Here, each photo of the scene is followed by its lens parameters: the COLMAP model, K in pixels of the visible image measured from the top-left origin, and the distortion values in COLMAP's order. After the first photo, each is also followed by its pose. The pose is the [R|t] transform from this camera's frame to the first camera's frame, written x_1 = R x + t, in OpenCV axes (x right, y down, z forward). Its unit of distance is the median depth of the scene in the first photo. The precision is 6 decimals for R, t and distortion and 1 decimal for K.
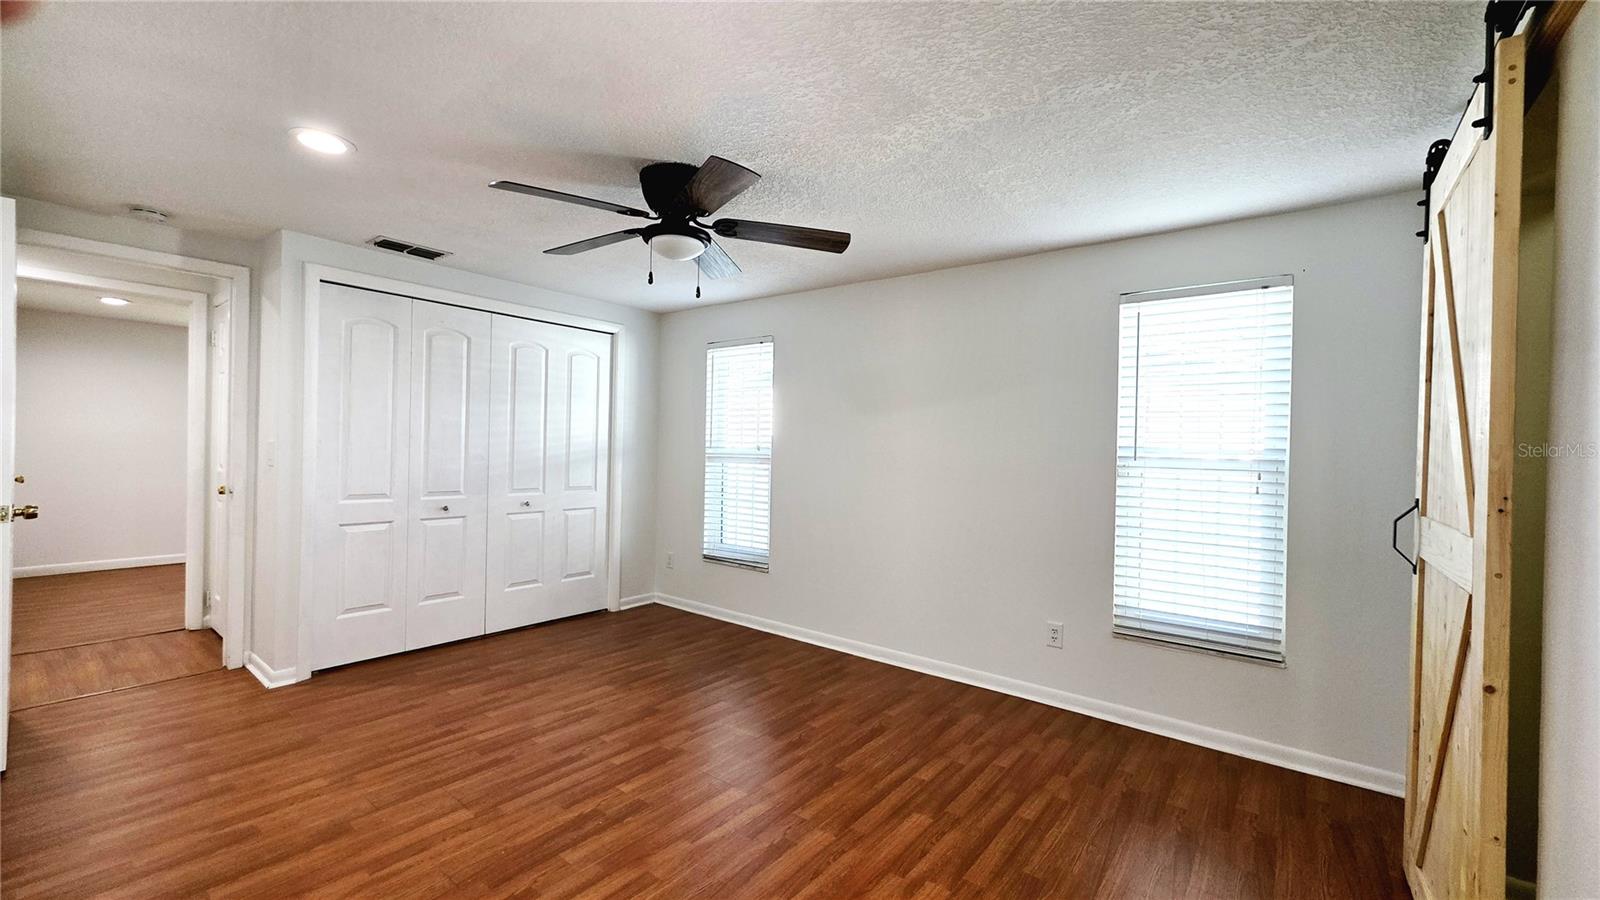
lens RADIAL K [[639.3, 0, 791.8], [0, 639.3, 447.9], [0, 0, 1]] dist [0.000897, 0.000205]
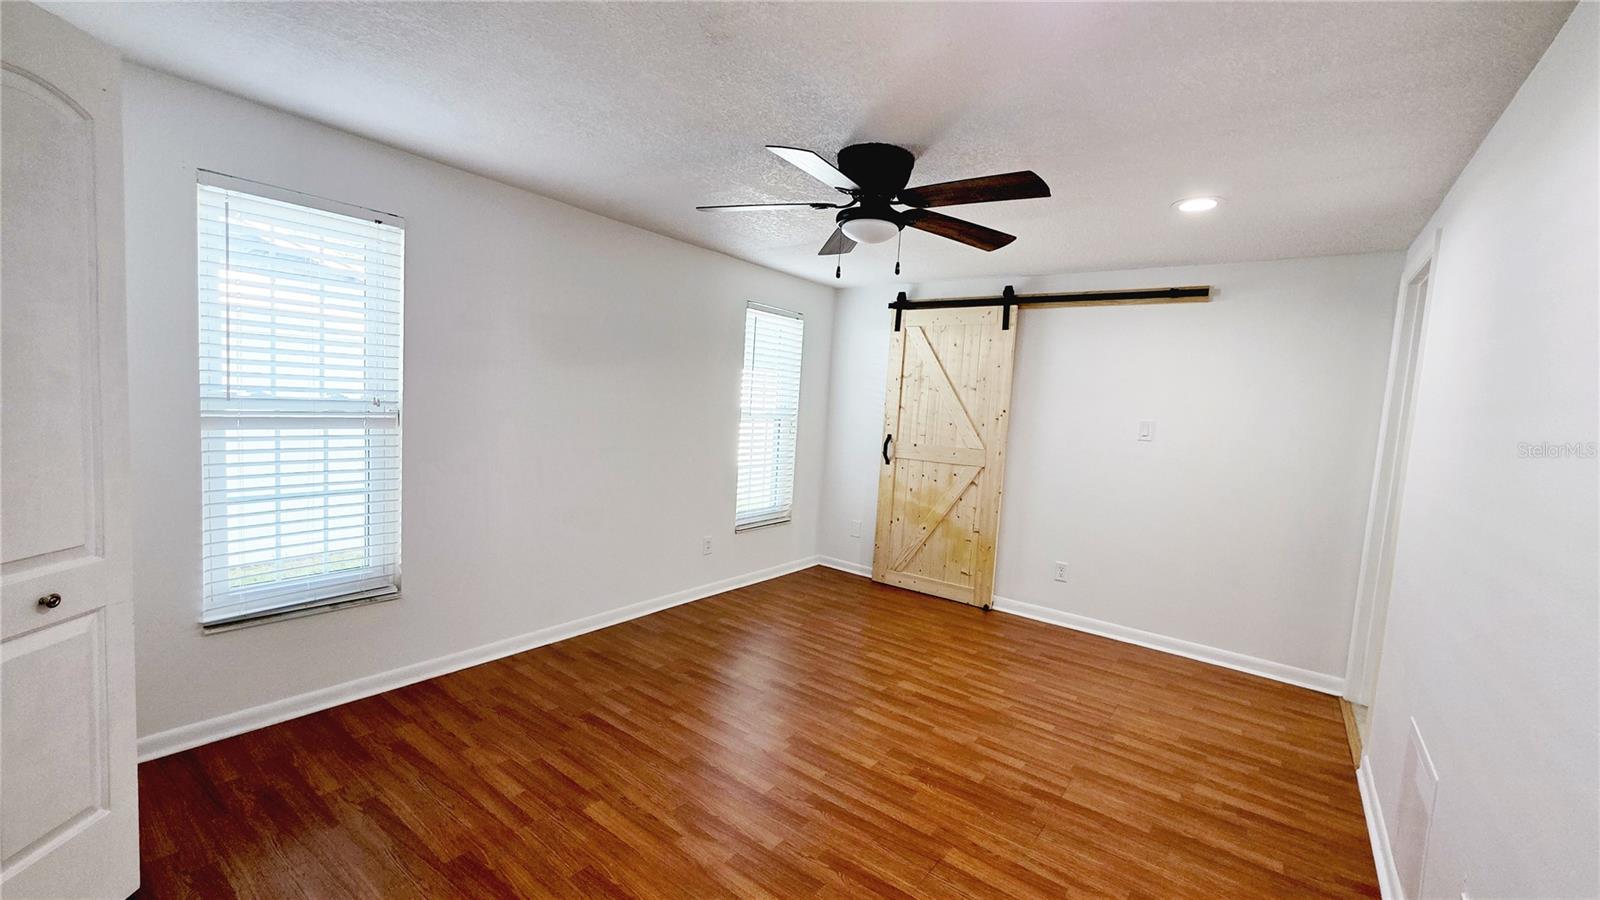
lens RADIAL K [[639.3, 0, 795.2], [0, 639.3, 453.8], [0, 0, 1]] dist [0.000897, 0.000205]
pose [[-0.021938, -0.110001, 0.993689, -0.843443], [-0.061403, 0.992200, 0.108481, -0.053272], [-0.997872, -0.058636, -0.028521, 0.800316]]
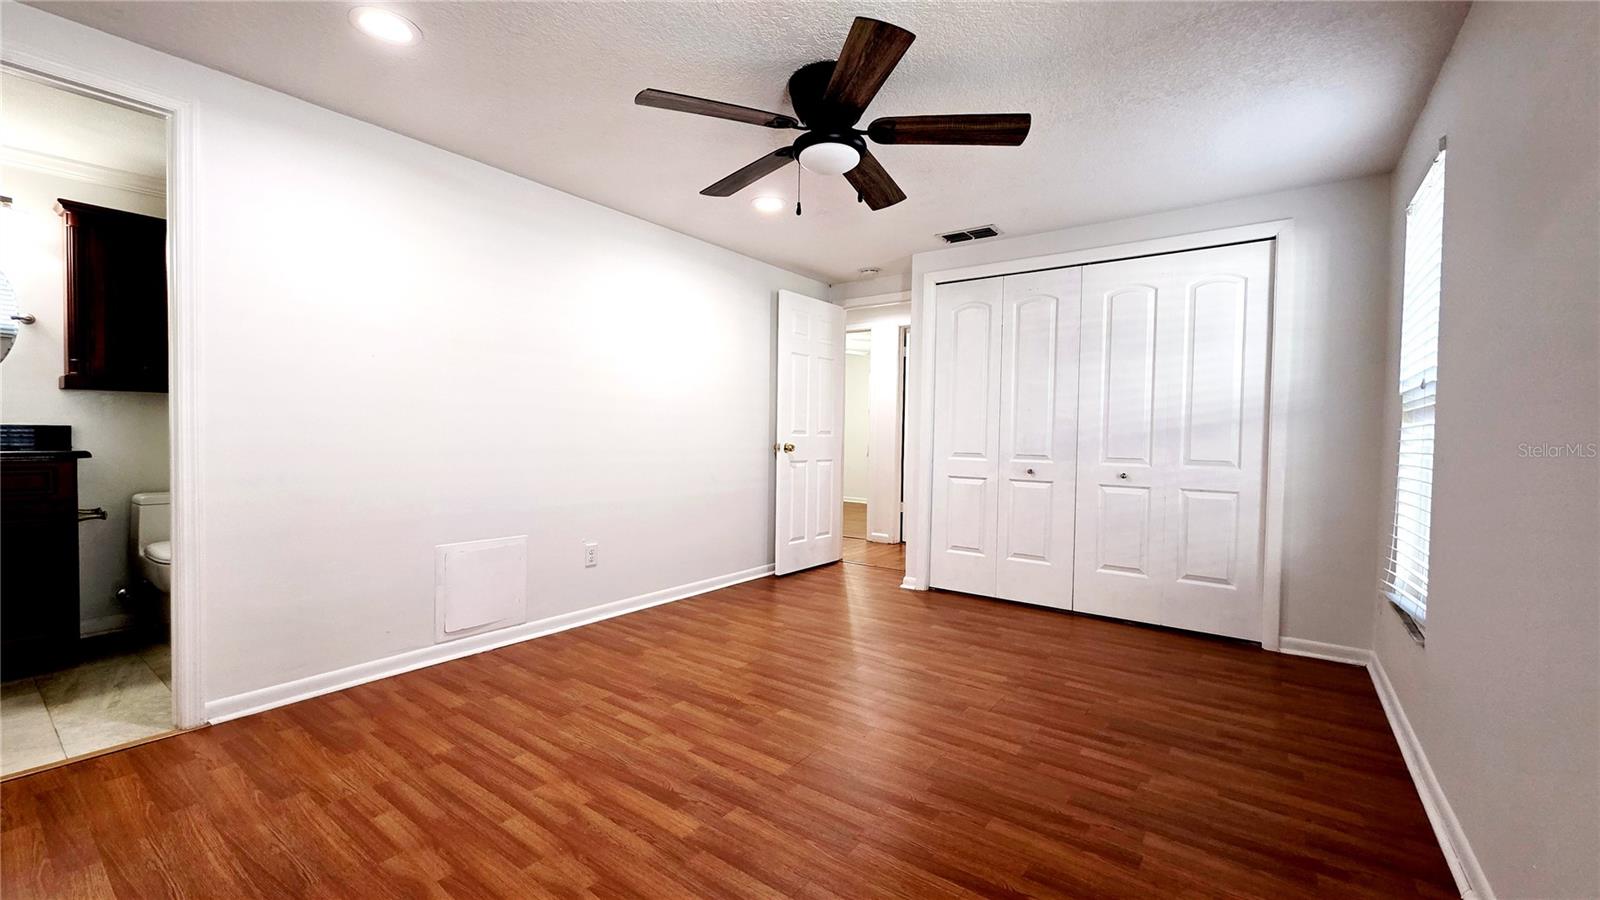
lens RADIAL K [[639.3, 0, 796.7], [0, 639.3, 450.3], [0, 0, 1]] dist [0.000897, 0.000205]
pose [[0.036475, 0.004254, -0.999326, 0.523634], [-0.014259, 0.999891, 0.003736, 0.069677], [0.999233, 0.014113, 0.036532, 0.662003]]
